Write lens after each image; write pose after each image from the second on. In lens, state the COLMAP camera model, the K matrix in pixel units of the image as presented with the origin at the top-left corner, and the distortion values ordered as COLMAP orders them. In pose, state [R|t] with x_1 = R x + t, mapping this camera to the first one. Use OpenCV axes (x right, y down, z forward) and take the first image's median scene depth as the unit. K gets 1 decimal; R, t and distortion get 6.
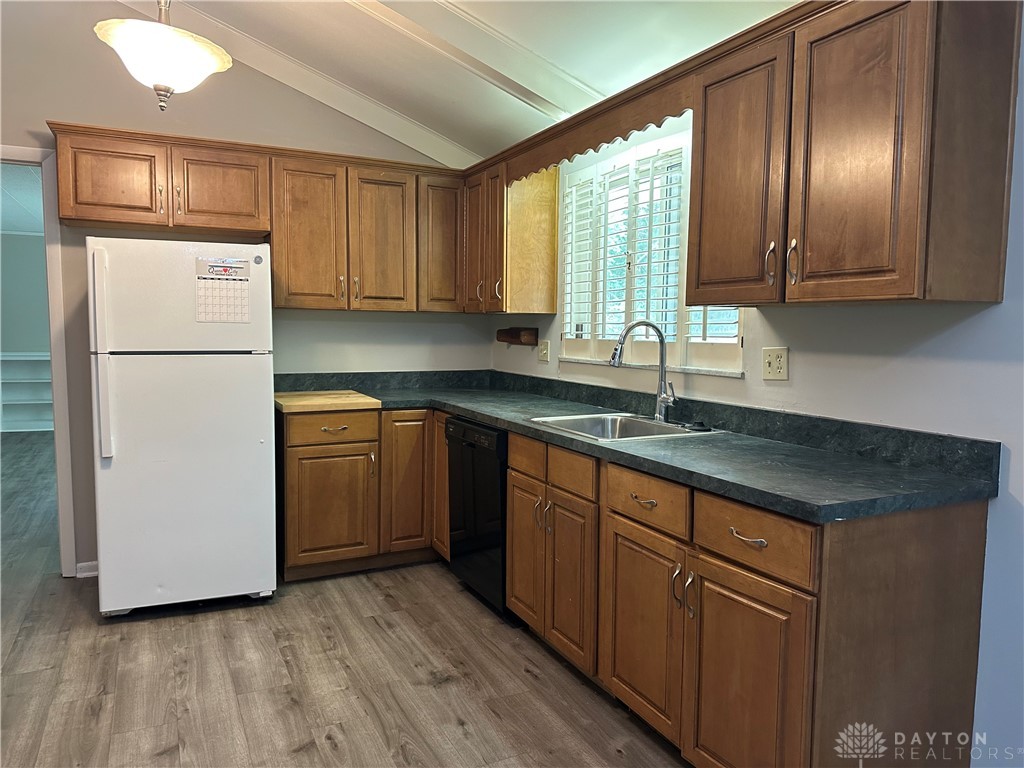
lens RADIAL K [[713.9, 0, 519.7], [0, 713.9, 384.0], [0, 0, 1]] dist [0.055459, -0.081455]
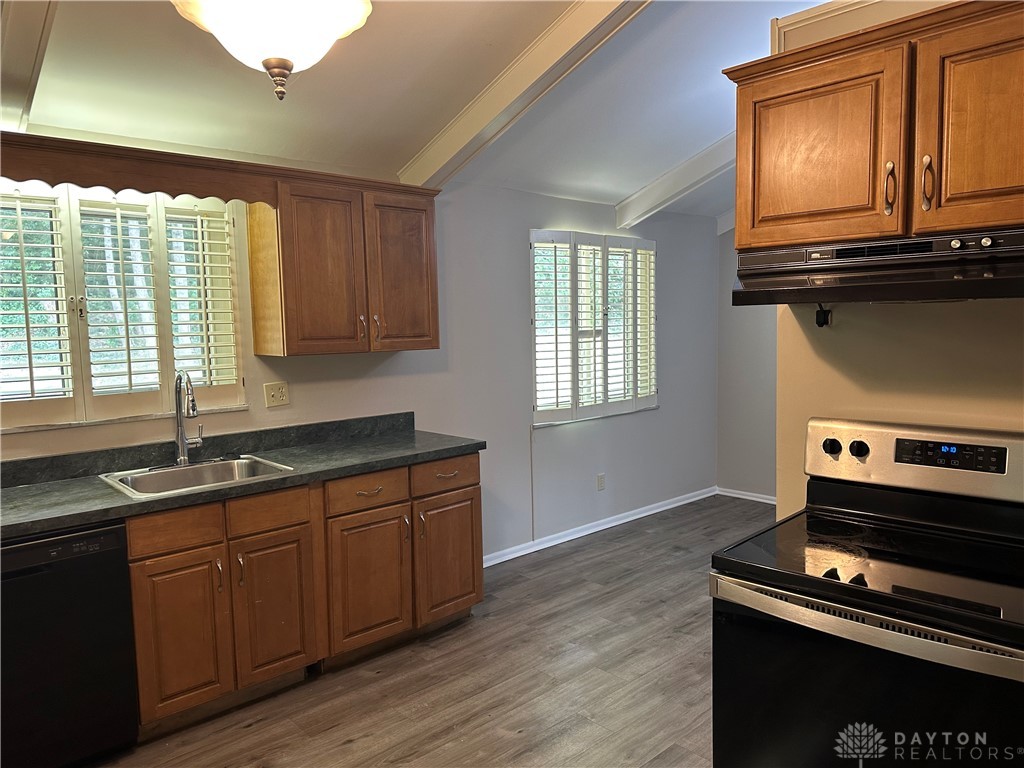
lens RADIAL K [[713.9, 0, 511.1], [0, 713.9, 383.0], [0, 0, 1]] dist [0.055459, -0.081455]
pose [[-0.261751, -0.090295, 0.960902, -1.006409], [0.095407, 0.988317, 0.118860, -0.157943], [-0.960408, 0.122788, -0.250078, 0.840891]]
